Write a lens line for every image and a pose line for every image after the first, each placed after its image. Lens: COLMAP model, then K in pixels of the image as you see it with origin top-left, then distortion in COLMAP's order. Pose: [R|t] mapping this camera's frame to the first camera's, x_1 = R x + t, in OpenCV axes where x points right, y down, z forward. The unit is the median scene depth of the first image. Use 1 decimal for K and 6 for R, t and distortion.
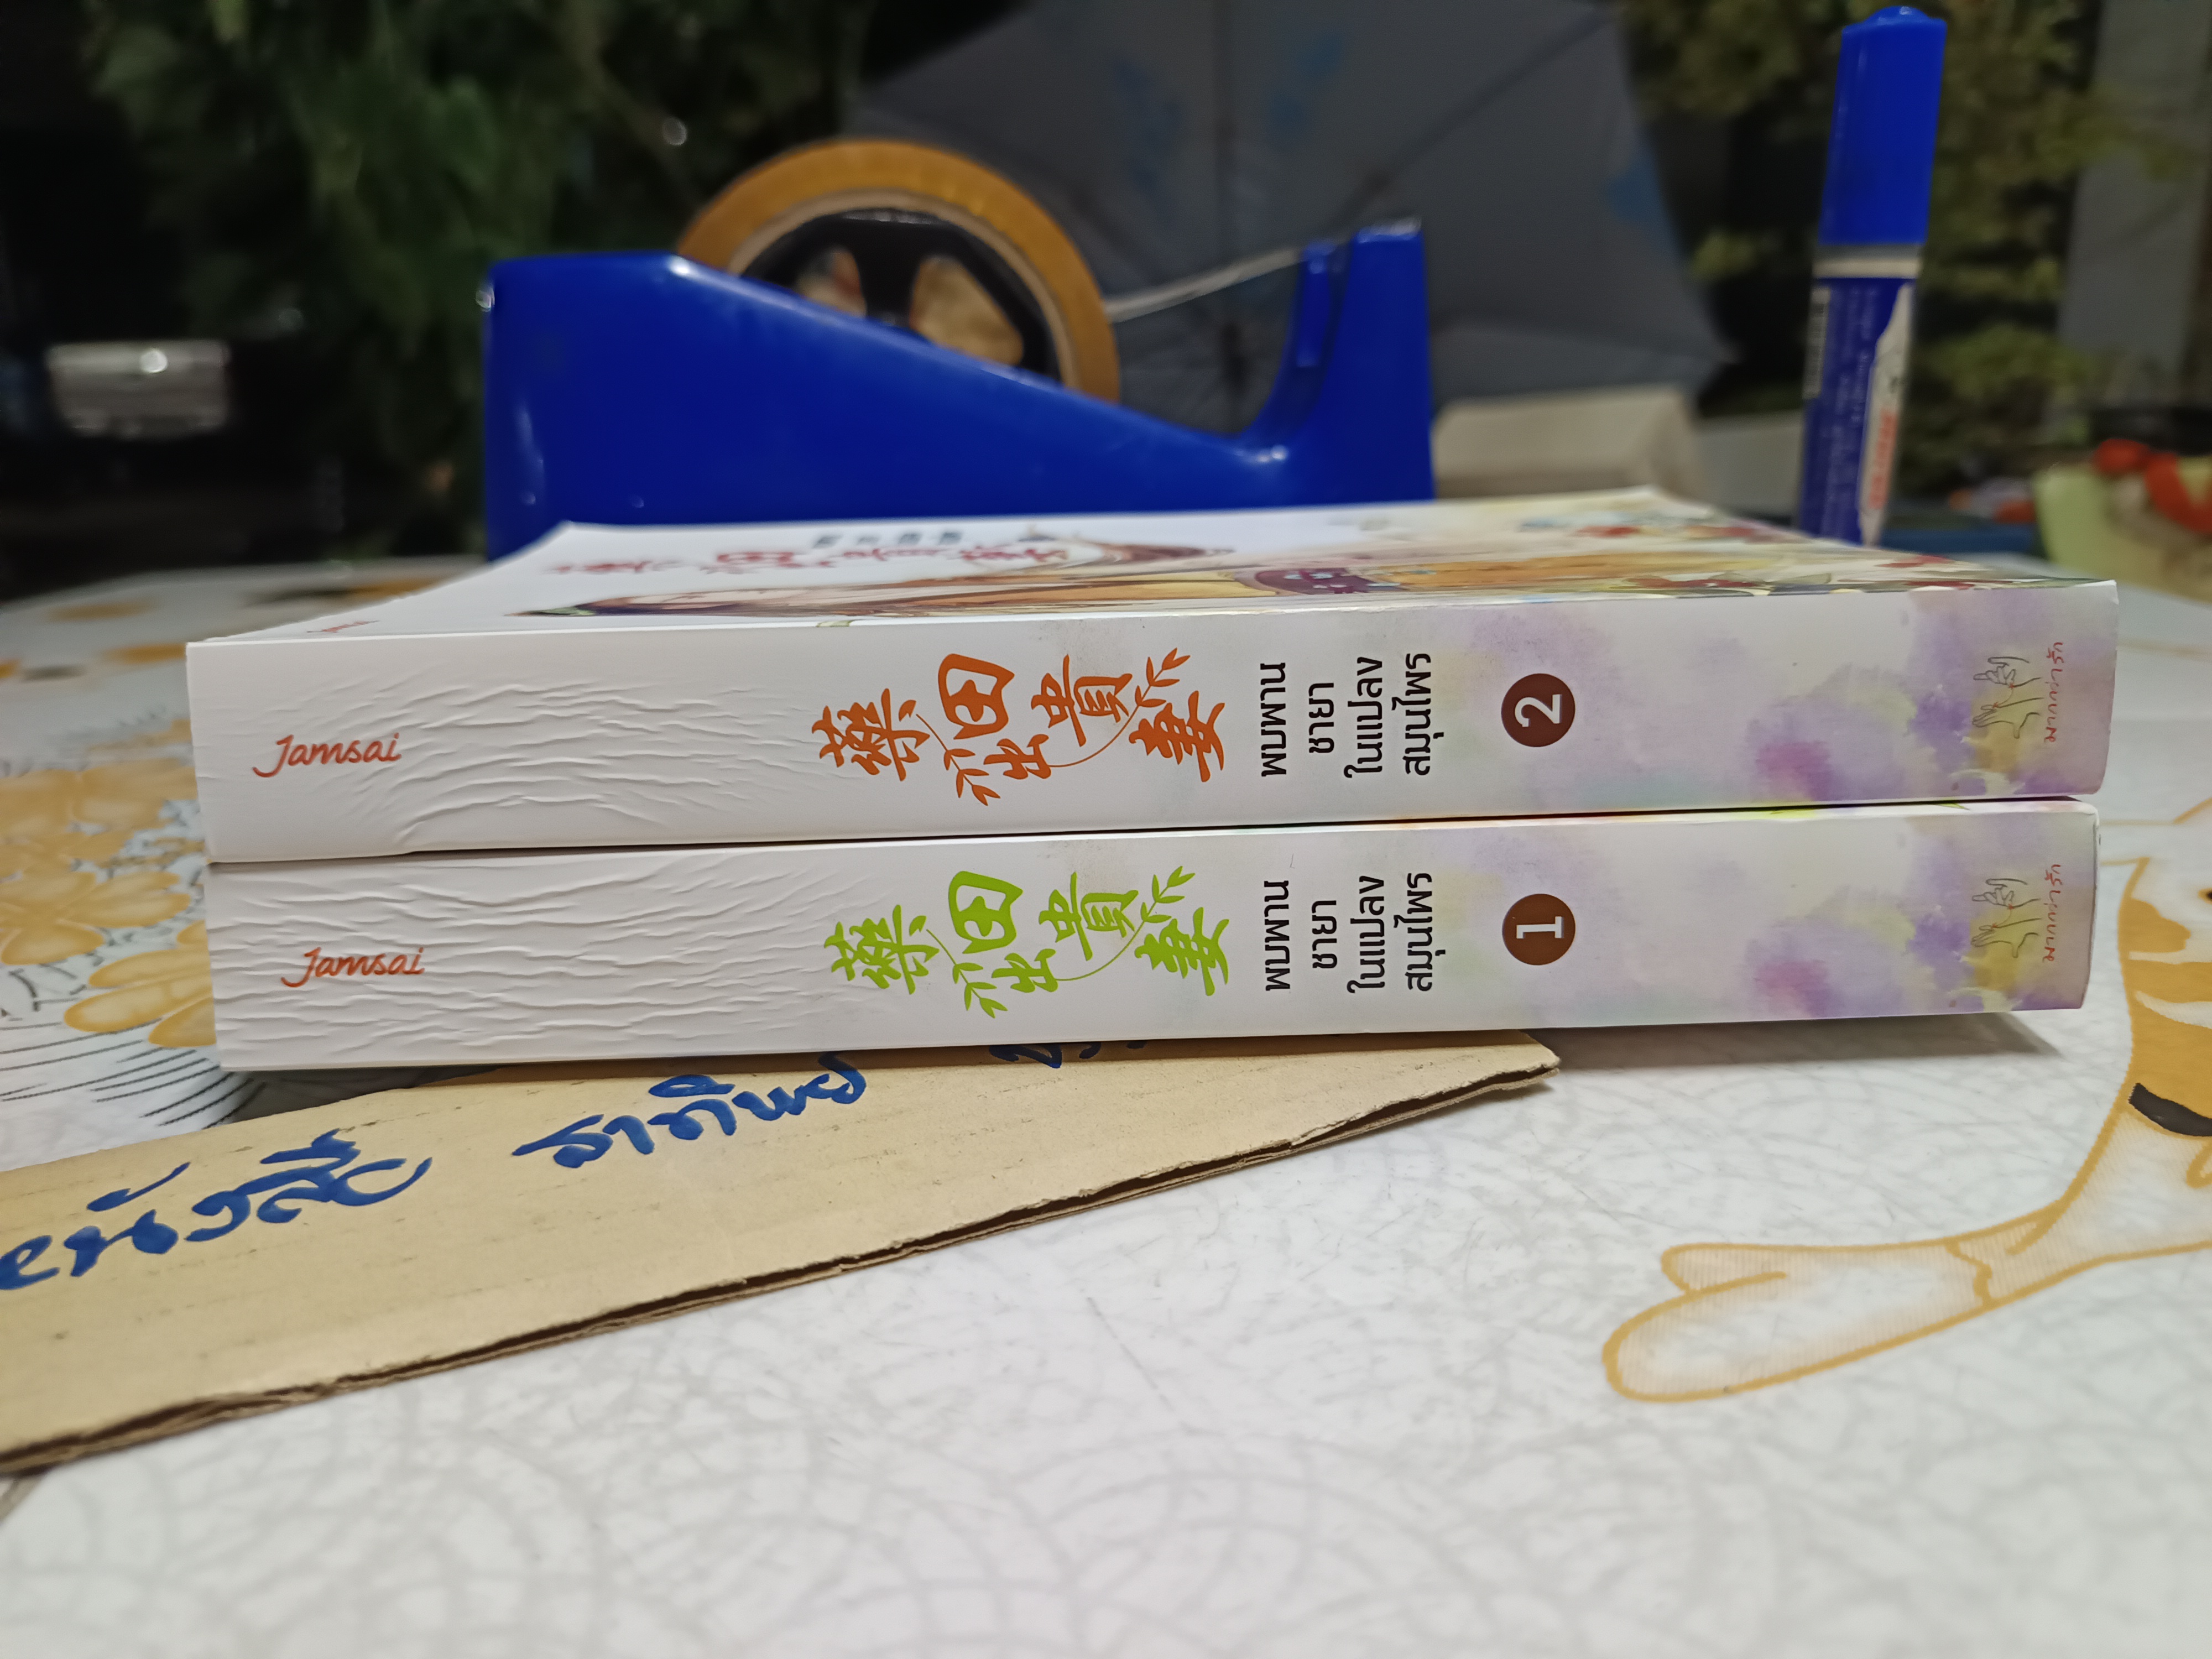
lens RADIAL K [[1730.4, 0, 1086.5], [0, 1730.4, 792.0], [0, 0, 1]] dist [-0.049819, 0.010838]
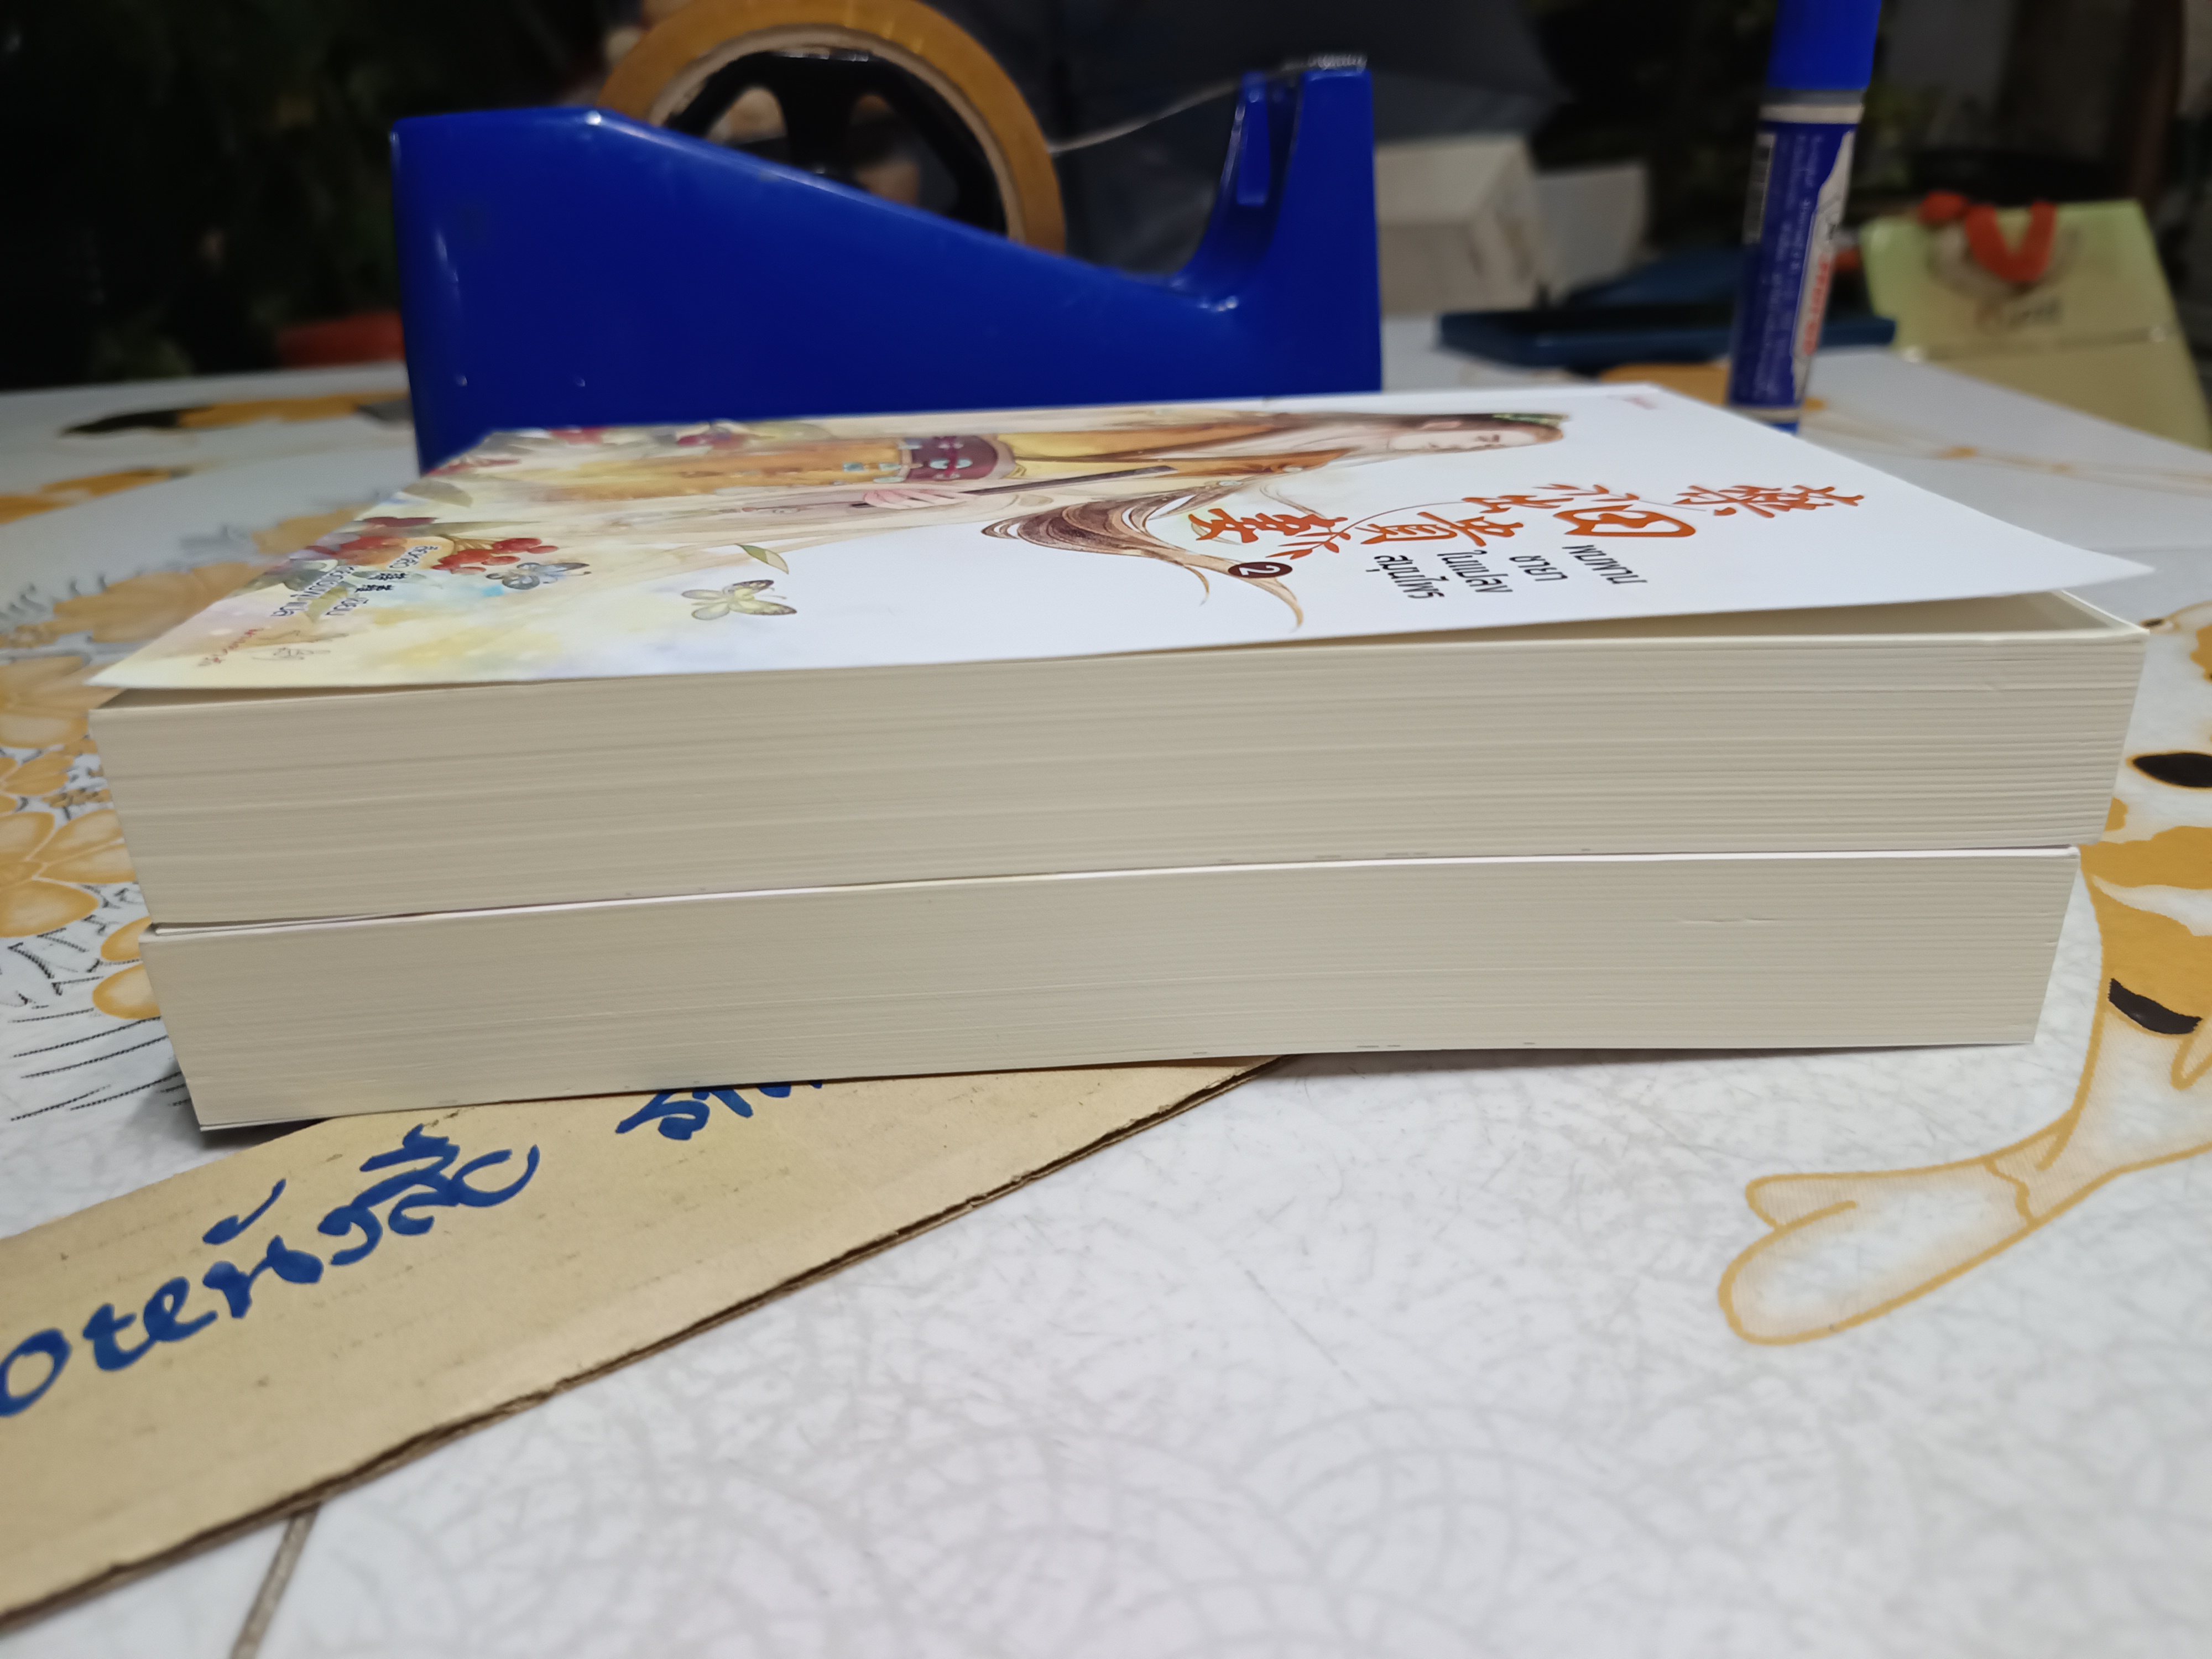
lens RADIAL K [[1730.4, 0, 1113.8], [0, 1730.4, 836.8], [0, 0, 1]] dist [-0.049819, 0.010838]
pose [[0.992886, -0.048868, 0.108581, -0.190804], [0.030198, 0.985432, 0.167367, -0.162833], [-0.115178, -0.162897, 0.979897, -0.006185]]
